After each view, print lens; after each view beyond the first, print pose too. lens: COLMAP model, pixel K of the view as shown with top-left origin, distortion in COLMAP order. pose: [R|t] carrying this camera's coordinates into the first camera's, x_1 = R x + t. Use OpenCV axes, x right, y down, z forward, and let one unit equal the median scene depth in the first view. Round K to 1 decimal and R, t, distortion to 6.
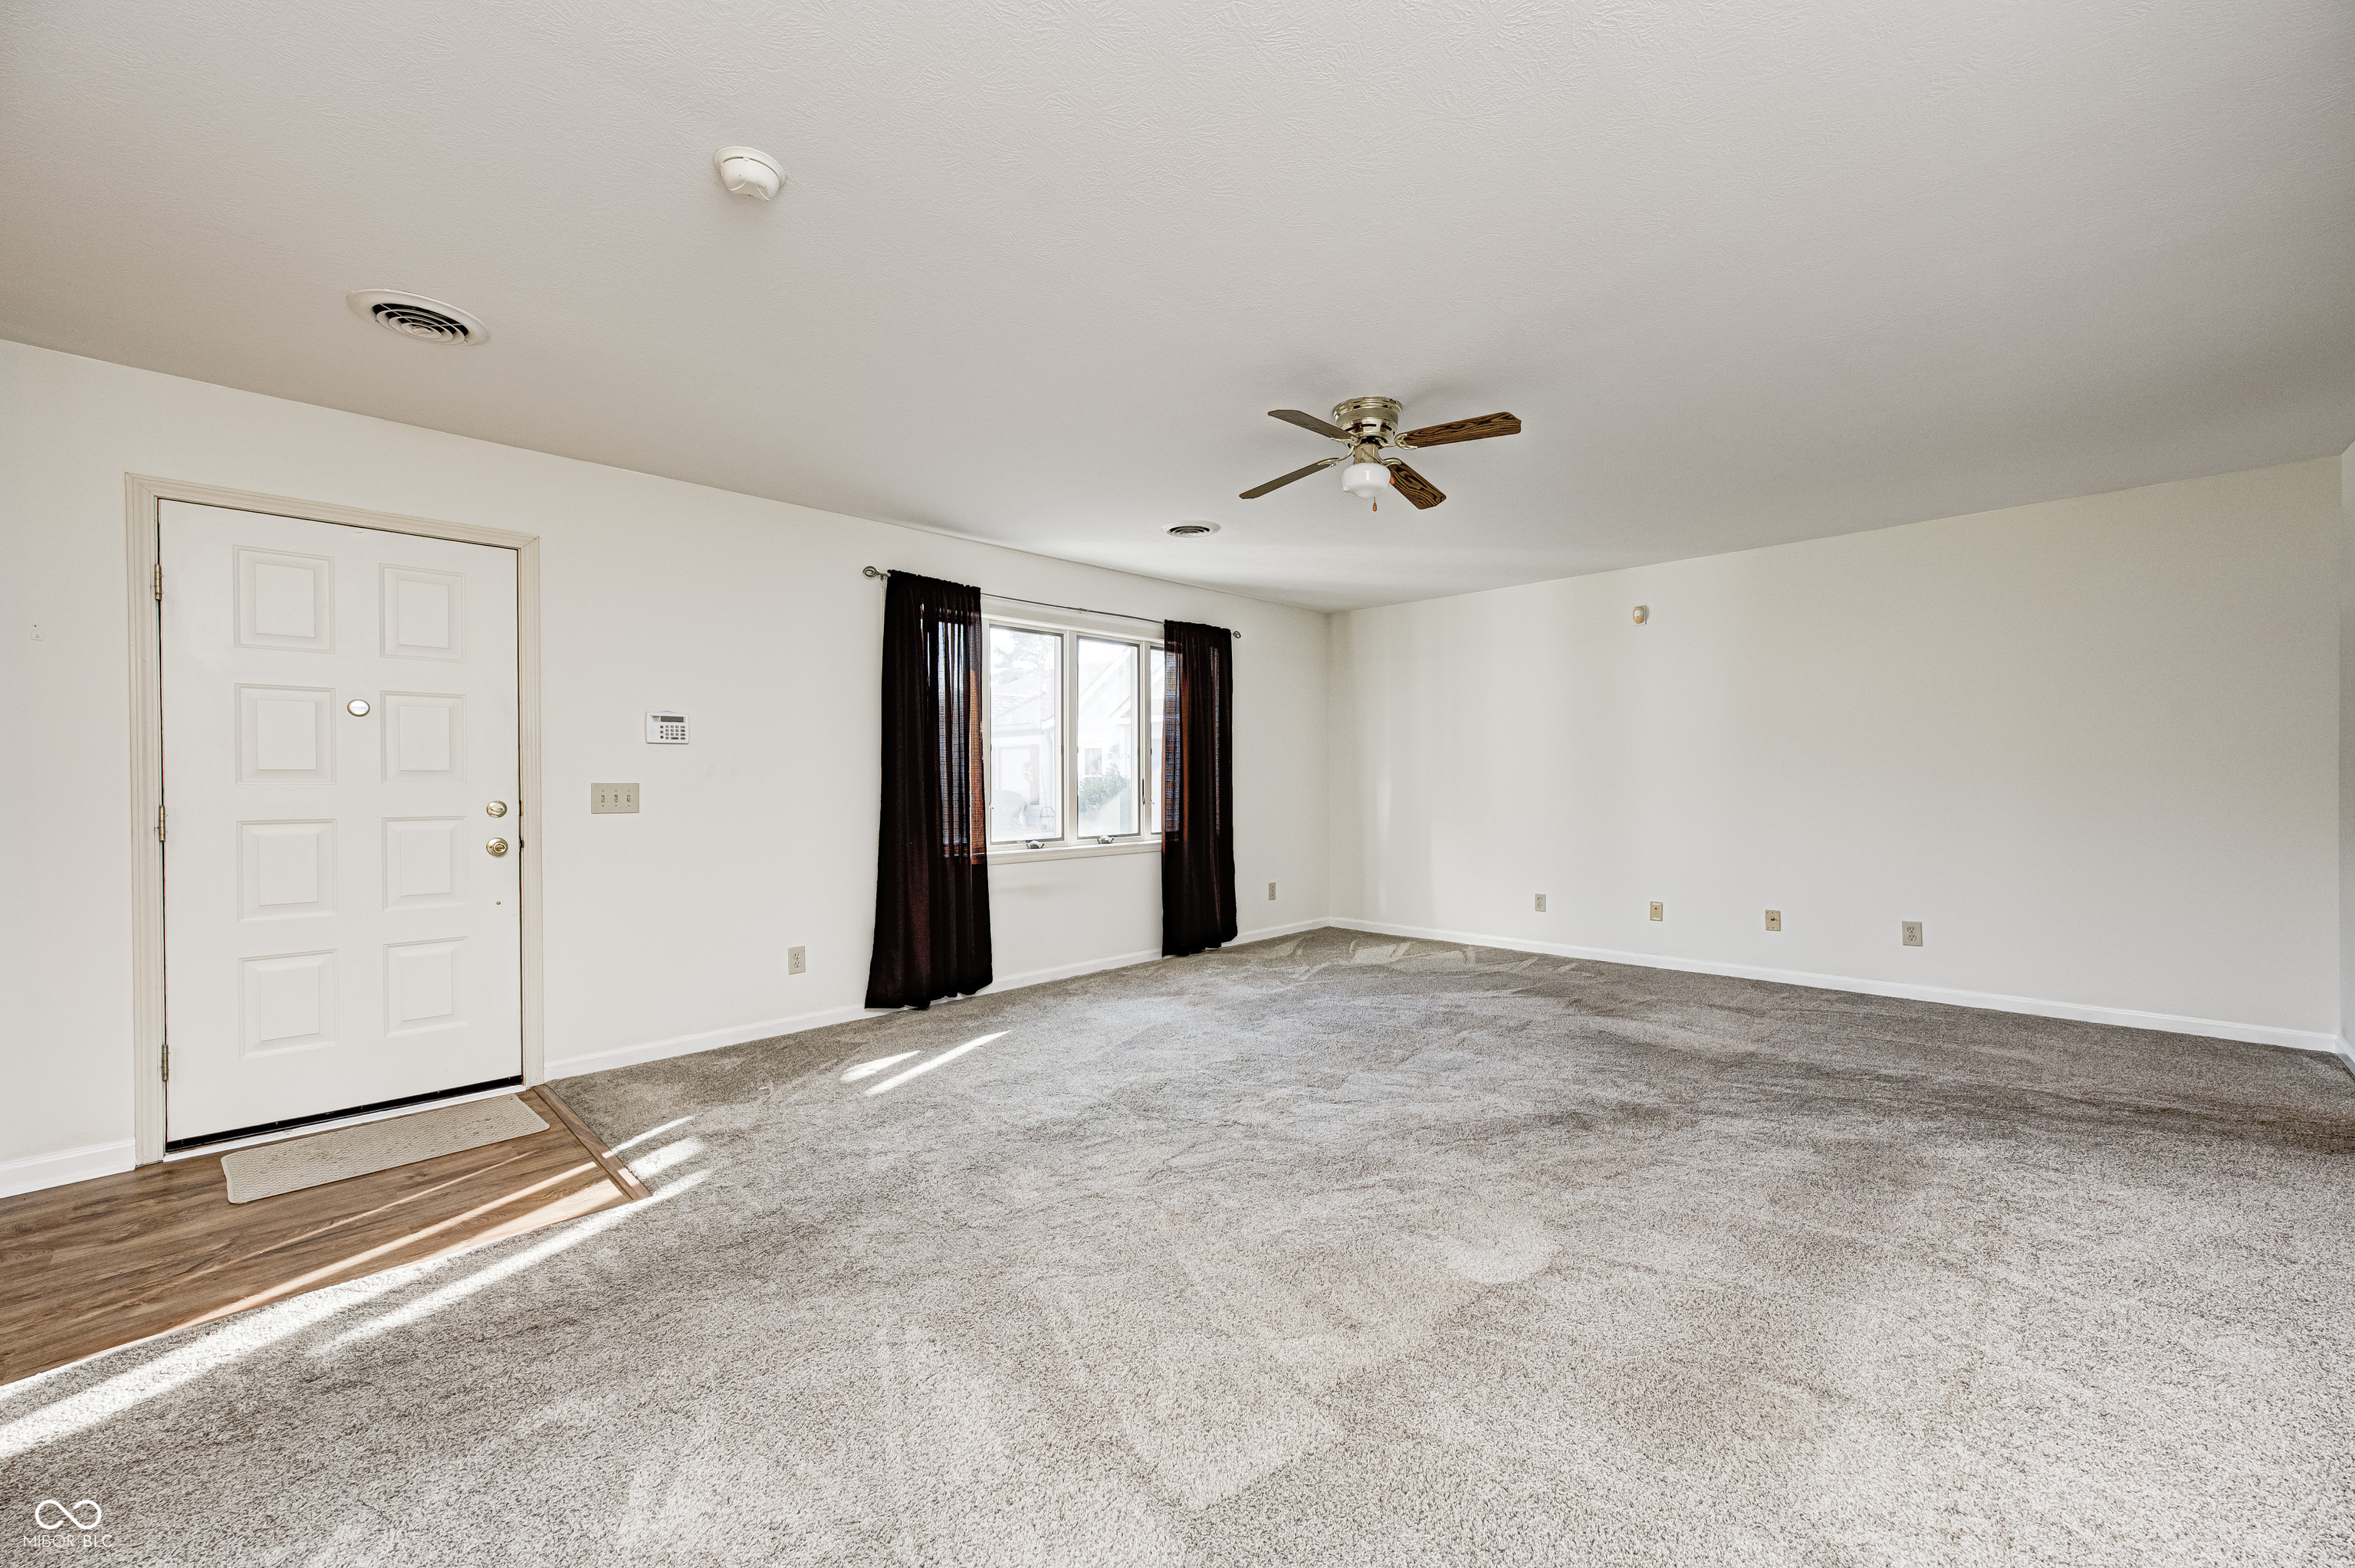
lens RADIAL K [[926.1, 0, 1177.9], [0, 926.1, 795.9], [0, 0, 1]] dist [0.001769, 0.001332]
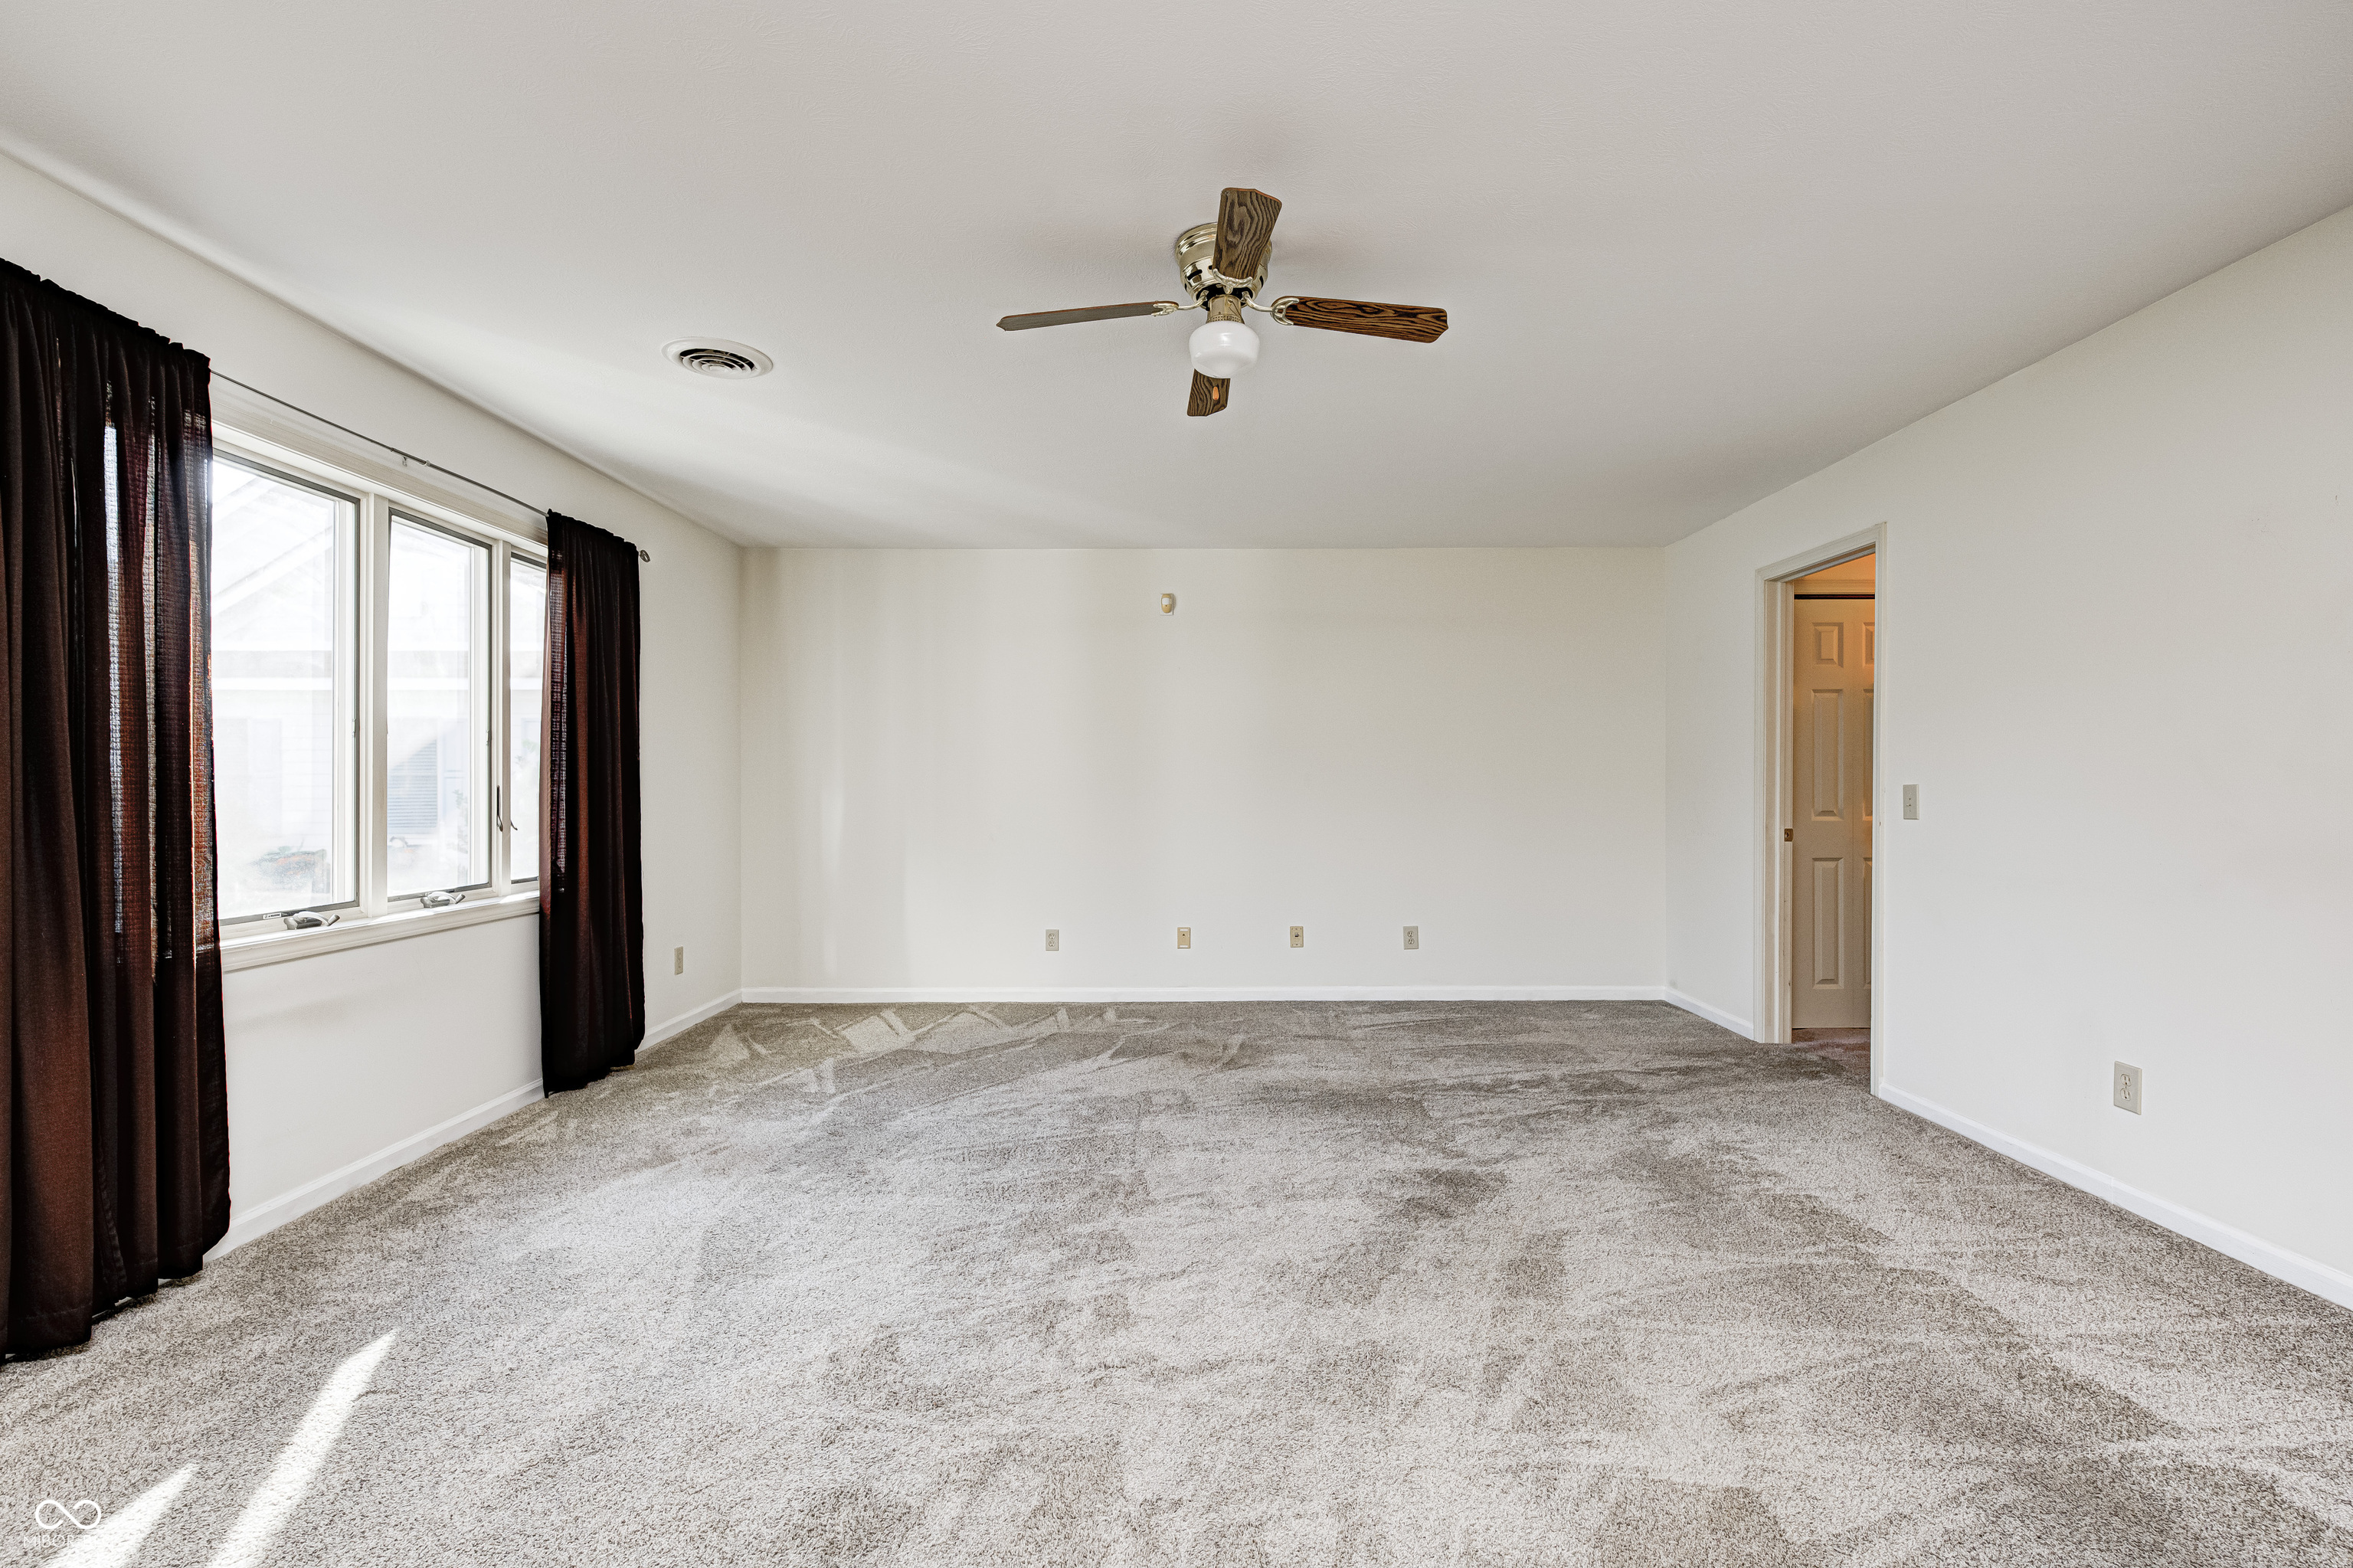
lens RADIAL K [[1082.7, 0, 1177.6], [0, 1082.7, 784.2], [0, 0, 1]] dist [0.004696, 0.000539]
pose [[0.716534, 0.007254, 0.697515, -0.231608], [0.009936, 0.999738, -0.020604, -0.001829], [-0.697482, 0.021694, 0.716274, 0.278741]]
